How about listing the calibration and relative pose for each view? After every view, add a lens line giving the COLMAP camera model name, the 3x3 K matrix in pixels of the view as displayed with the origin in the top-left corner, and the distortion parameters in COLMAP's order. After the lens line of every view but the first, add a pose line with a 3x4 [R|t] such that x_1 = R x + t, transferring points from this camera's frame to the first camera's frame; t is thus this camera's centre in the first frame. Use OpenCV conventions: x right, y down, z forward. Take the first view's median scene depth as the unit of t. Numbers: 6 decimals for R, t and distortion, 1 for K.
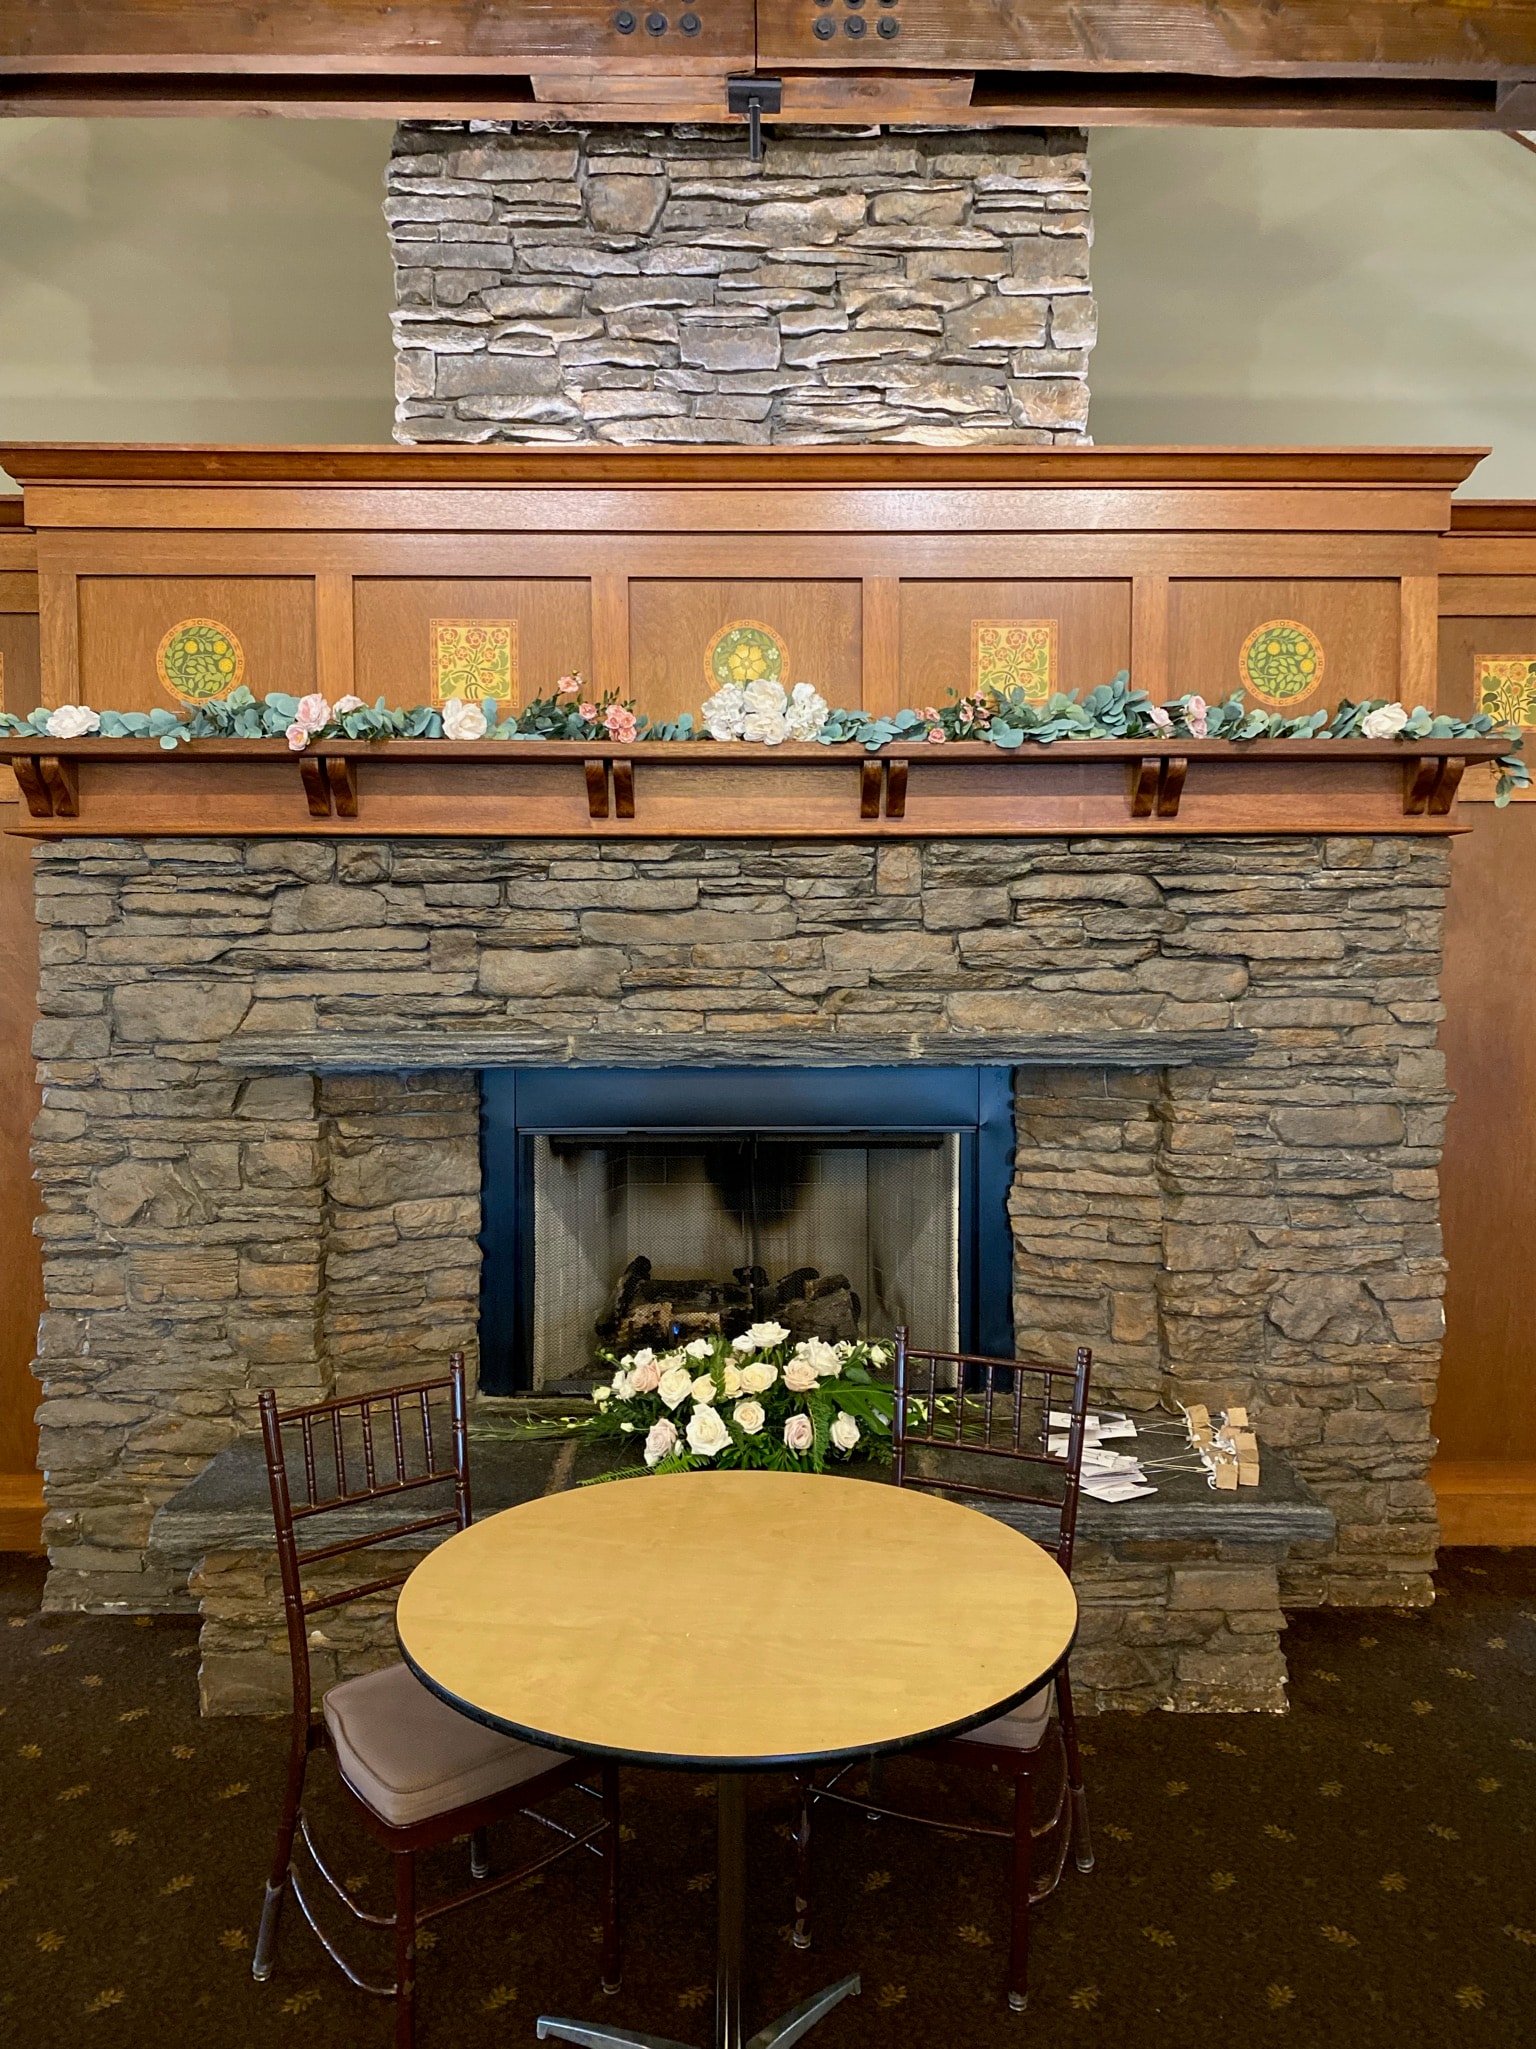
lens RADIAL K [[1549.6, 0, 767.8], [0, 1549.6, 1024.6], [0, 0, 1]] dist [-0.002420, -0.001794]
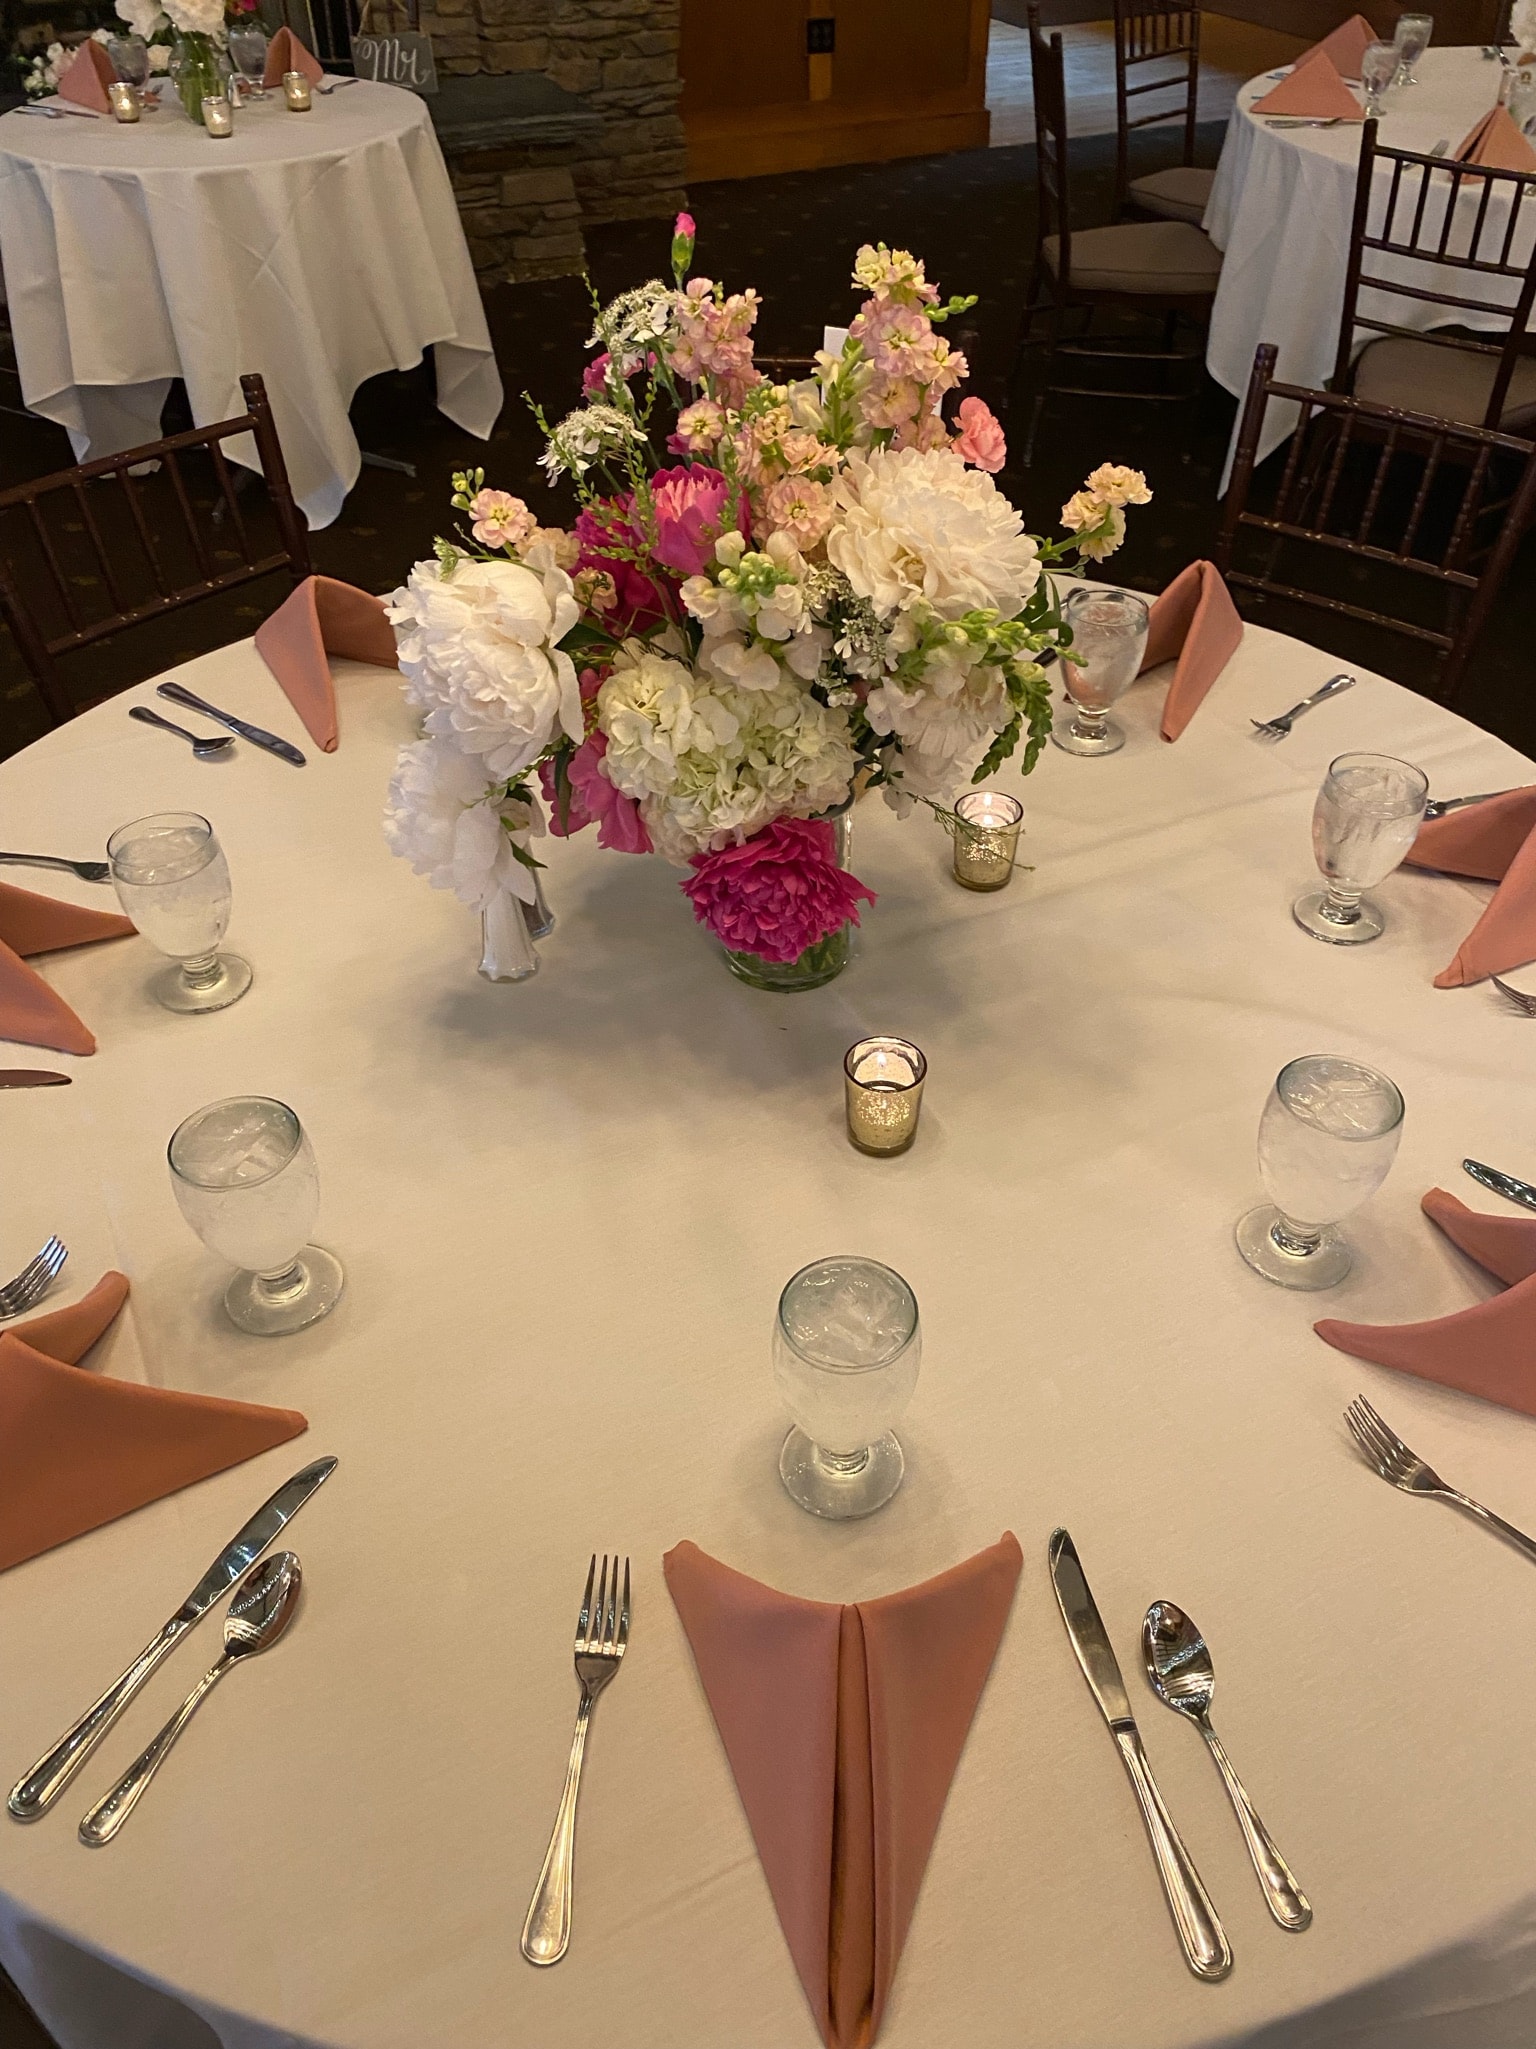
lens RADIAL K [[1549.6, 0, 776.7], [0, 1549.6, 1023.0], [0, 0, 1]] dist [-0.002420, -0.001794]
pose [[0.920822, -0.263399, 0.287591, -0.105068], [0.024693, 0.775342, 0.631058, 0.053737], [-0.389201, -0.573991, 0.720456, -0.500645]]
